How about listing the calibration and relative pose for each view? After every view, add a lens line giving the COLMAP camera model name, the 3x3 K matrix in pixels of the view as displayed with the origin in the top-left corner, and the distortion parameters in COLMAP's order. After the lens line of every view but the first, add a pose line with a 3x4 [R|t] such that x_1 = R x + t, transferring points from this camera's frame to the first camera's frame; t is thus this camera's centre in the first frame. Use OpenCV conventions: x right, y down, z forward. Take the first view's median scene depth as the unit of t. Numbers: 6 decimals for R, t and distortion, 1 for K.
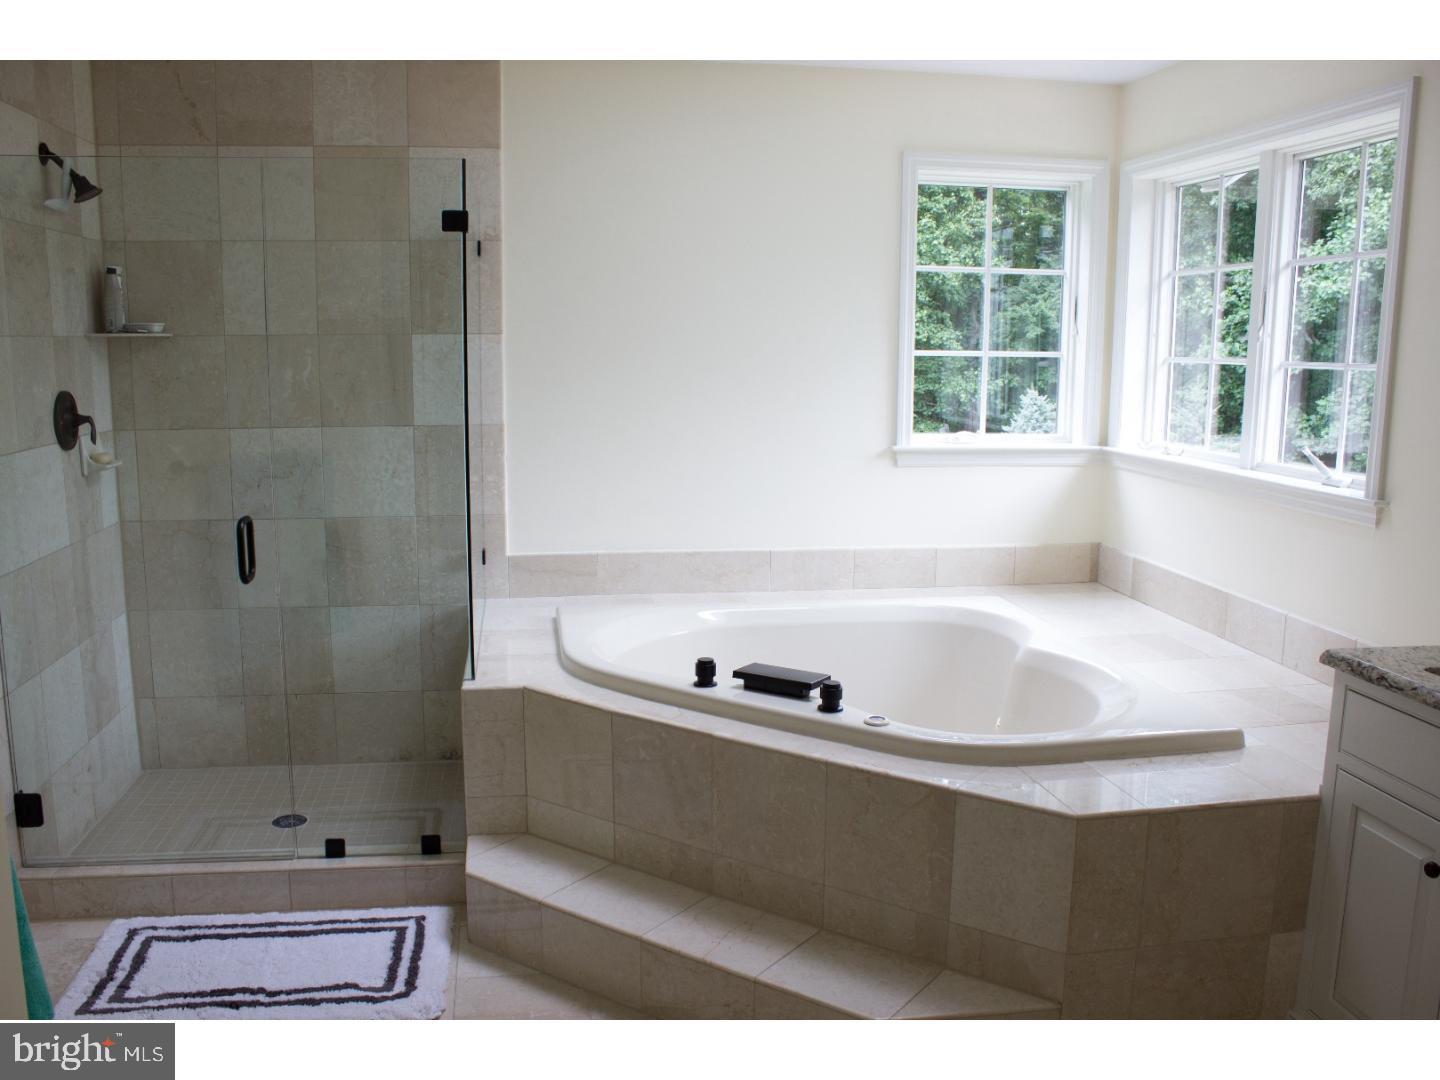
lens RADIAL K [[1269.4, 0, 708.4], [0, 1269.4, 559.1], [0, 0, 1]] dist [-0.162756, 0.165770]
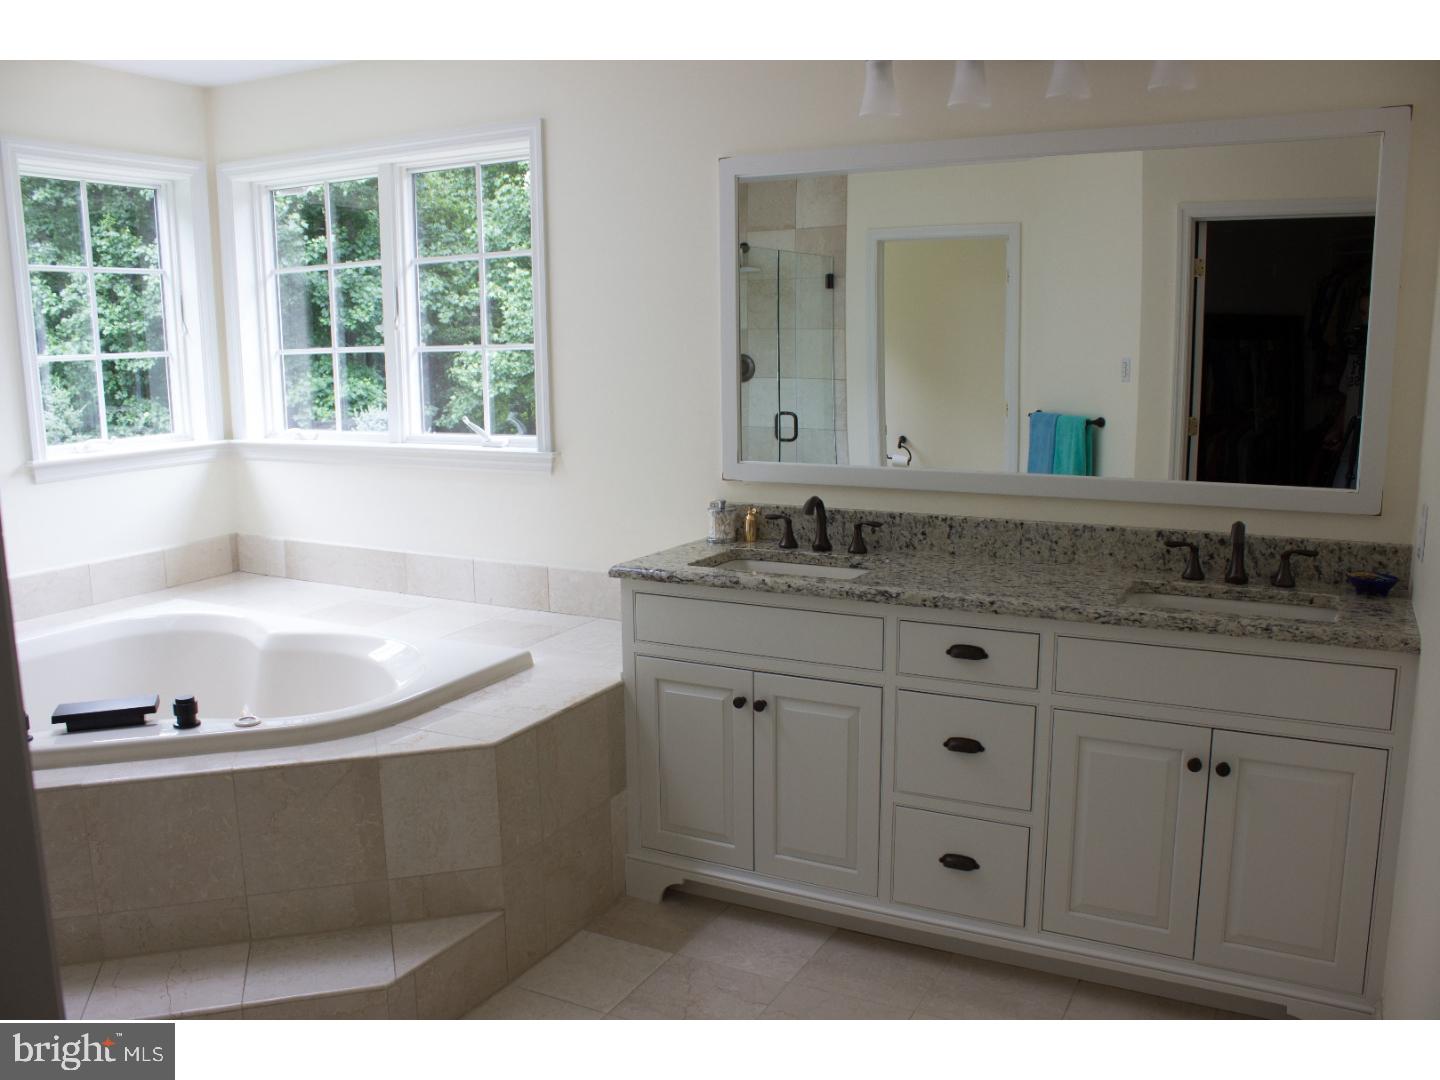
lens RADIAL K [[1269.4, 0, 708.4], [0, 1269.4, 559.1], [0, 0, 1]] dist [-0.162756, 0.165770]
pose [[0.593650, -0.159101, 0.788839, -0.336523], [0.157372, 0.984287, 0.080088, -0.016286], [-0.789185, 0.076597, 0.609360, 0.087328]]
